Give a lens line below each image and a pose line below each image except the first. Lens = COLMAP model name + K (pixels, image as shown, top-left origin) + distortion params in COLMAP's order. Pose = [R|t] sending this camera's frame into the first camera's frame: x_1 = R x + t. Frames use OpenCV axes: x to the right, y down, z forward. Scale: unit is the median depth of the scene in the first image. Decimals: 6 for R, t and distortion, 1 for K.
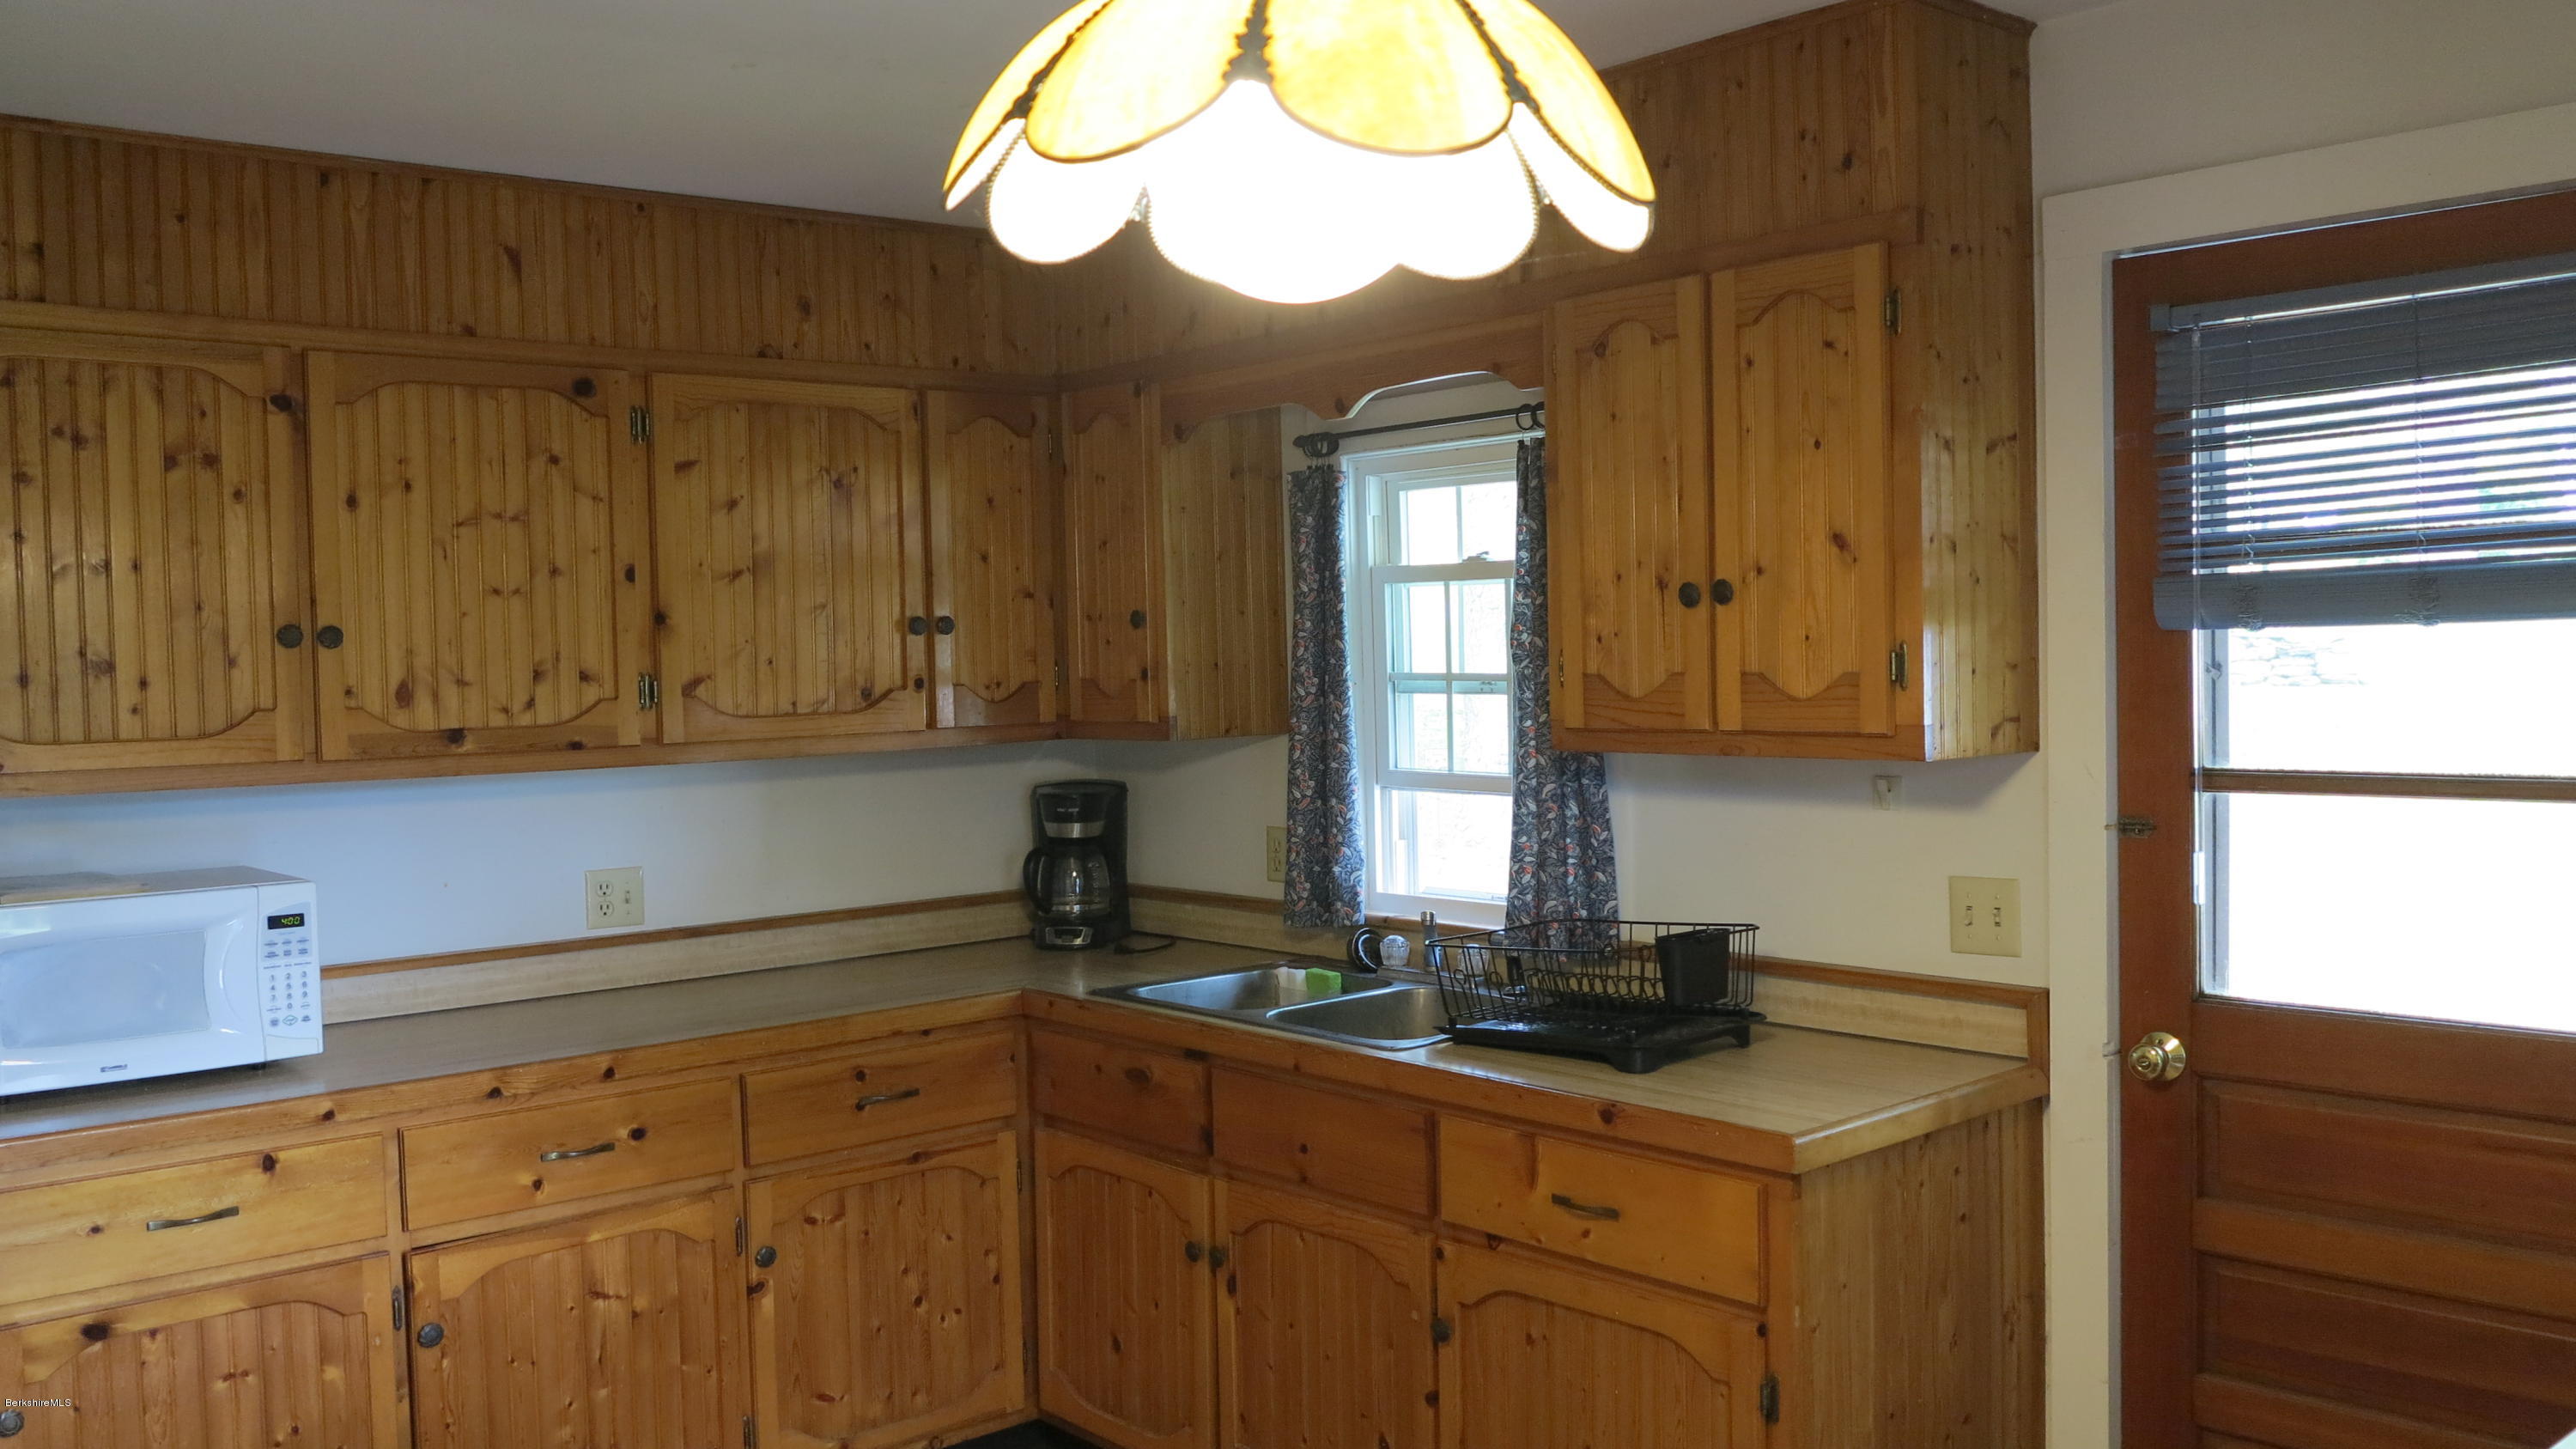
lens RADIAL K [[2118.2, 0, 1288.4], [0, 2118.2, 725.3], [0, 0, 1]] dist [-0.053357, 0.034111]
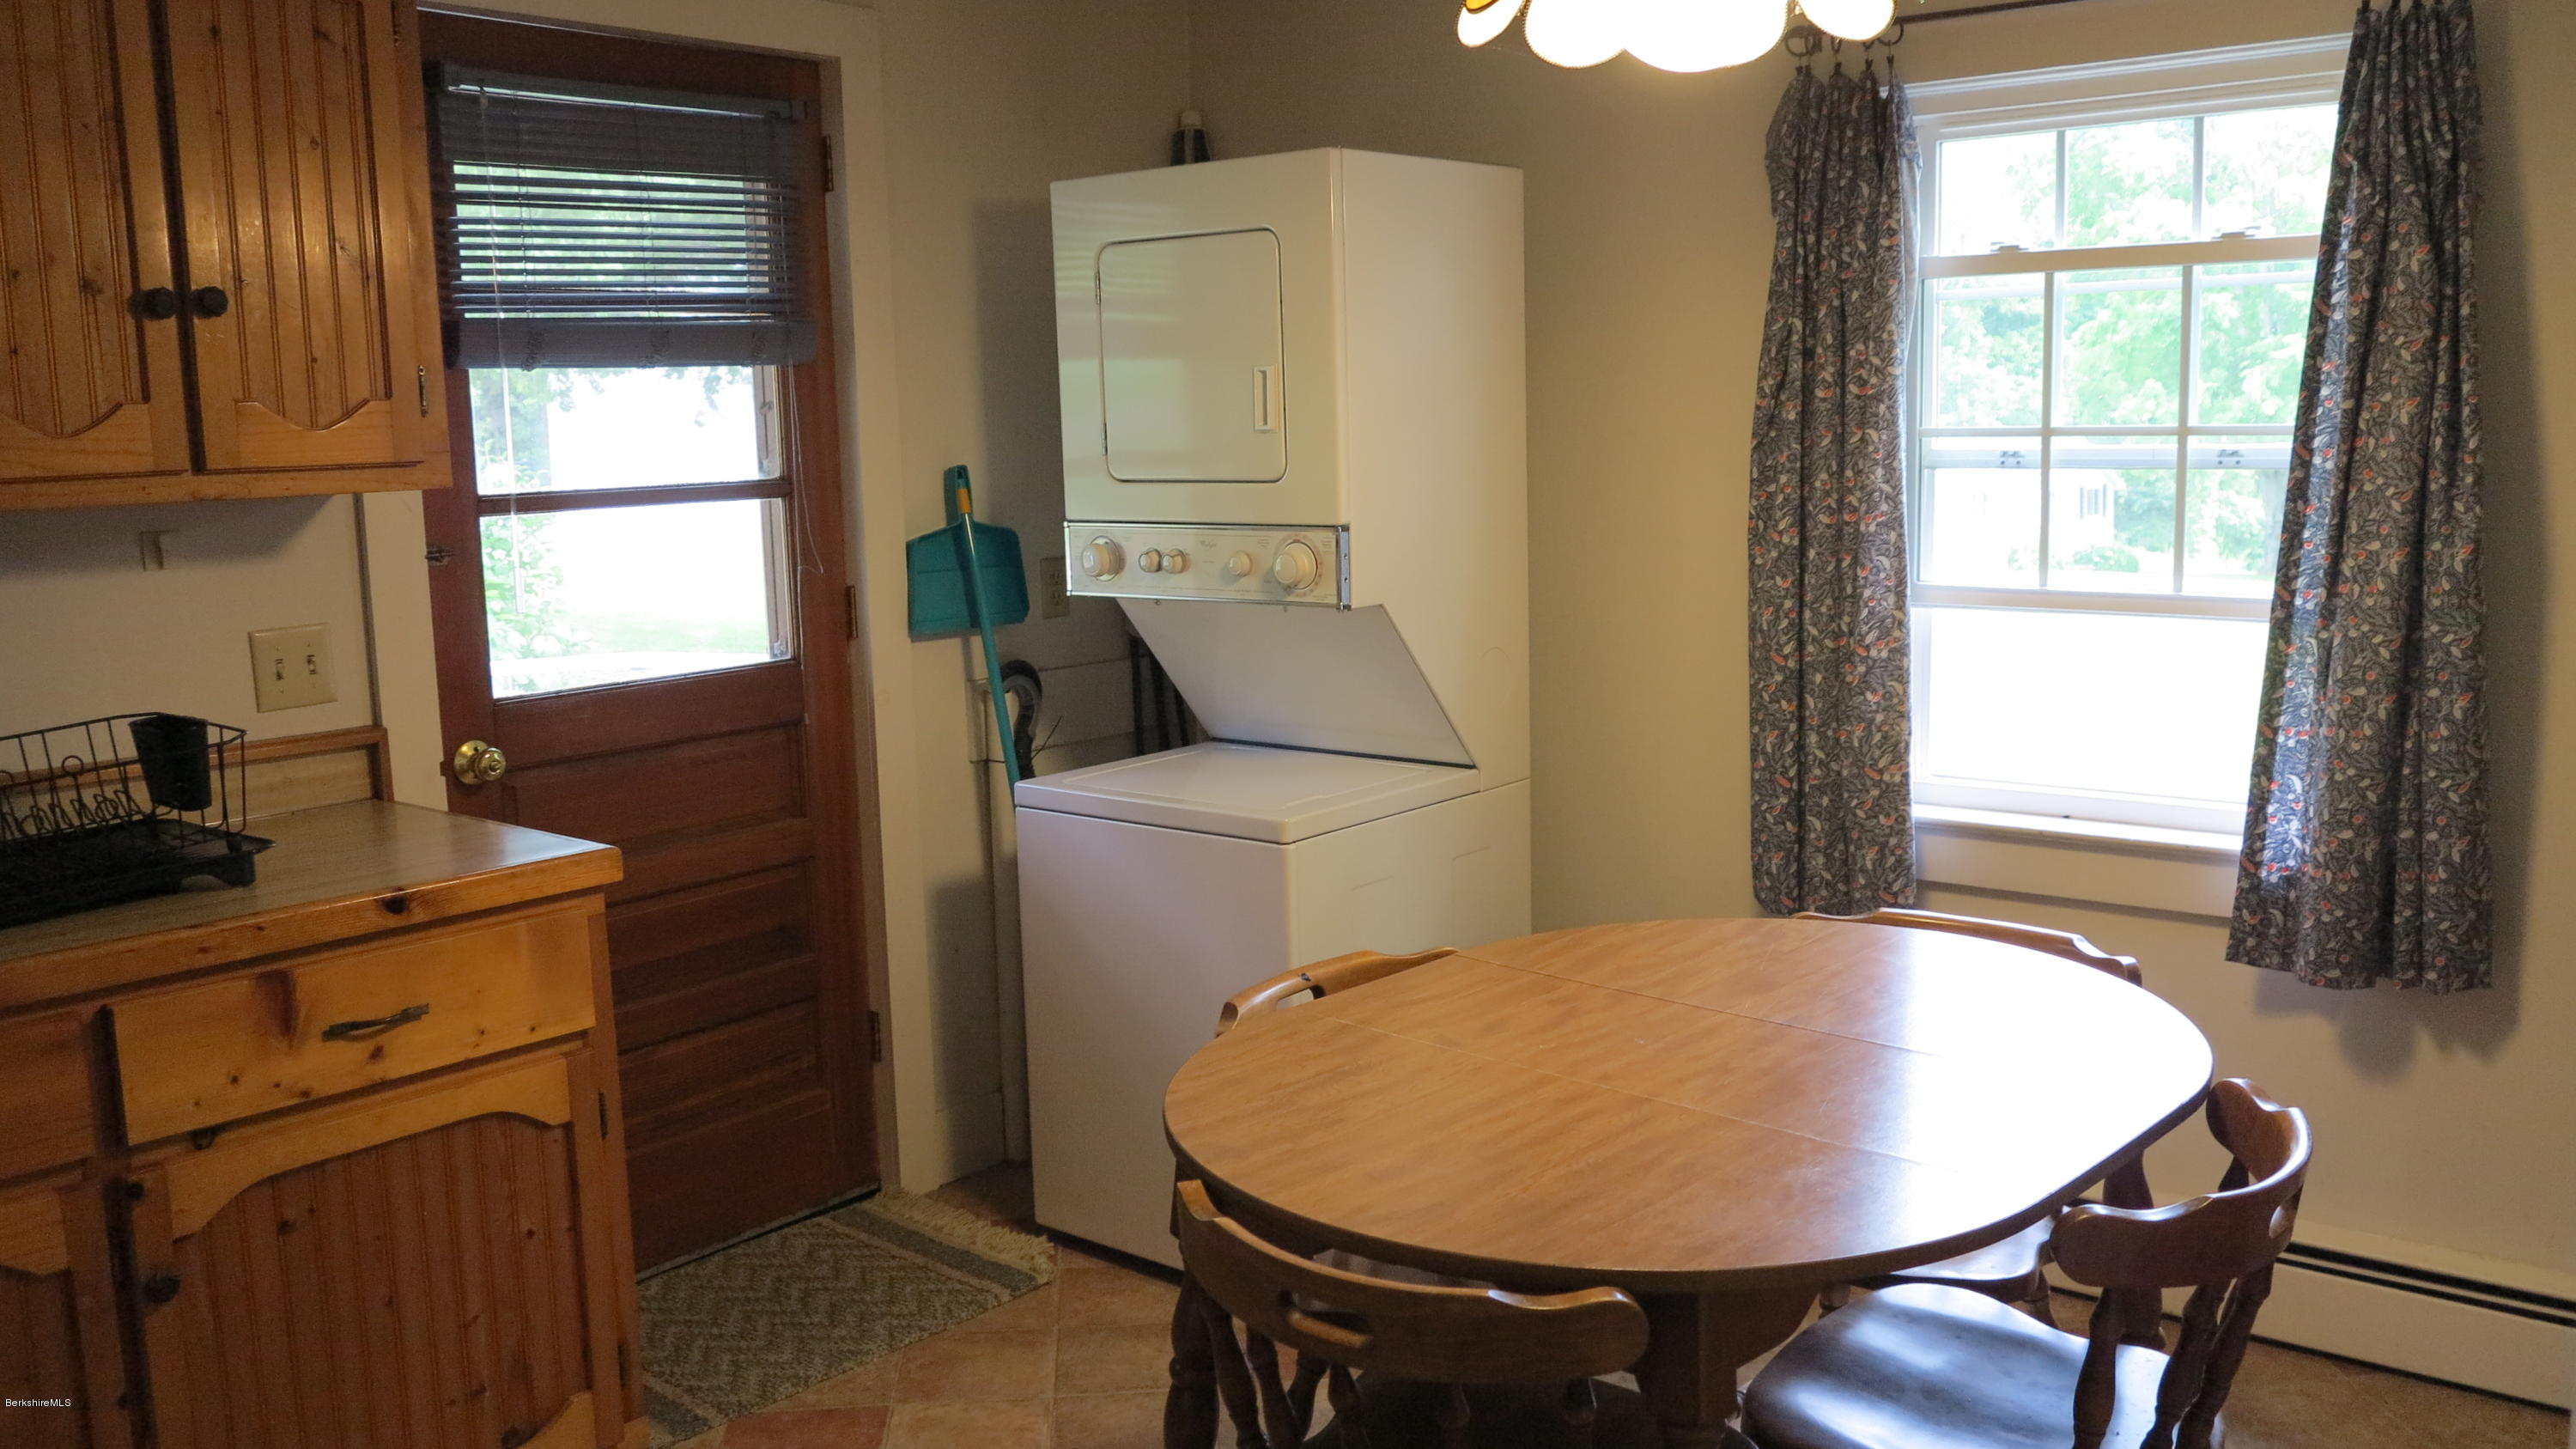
lens RADIAL K [[2118.2, 0, 1288.3], [0, 2118.2, 723.7], [0, 0, 1]] dist [-0.053357, 0.034111]
pose [[-0.147920, -0.117363, 0.982011, -0.726676], [0.058502, 0.990157, 0.127148, 0.023135], [-0.987268, 0.076257, -0.139598, 0.743431]]
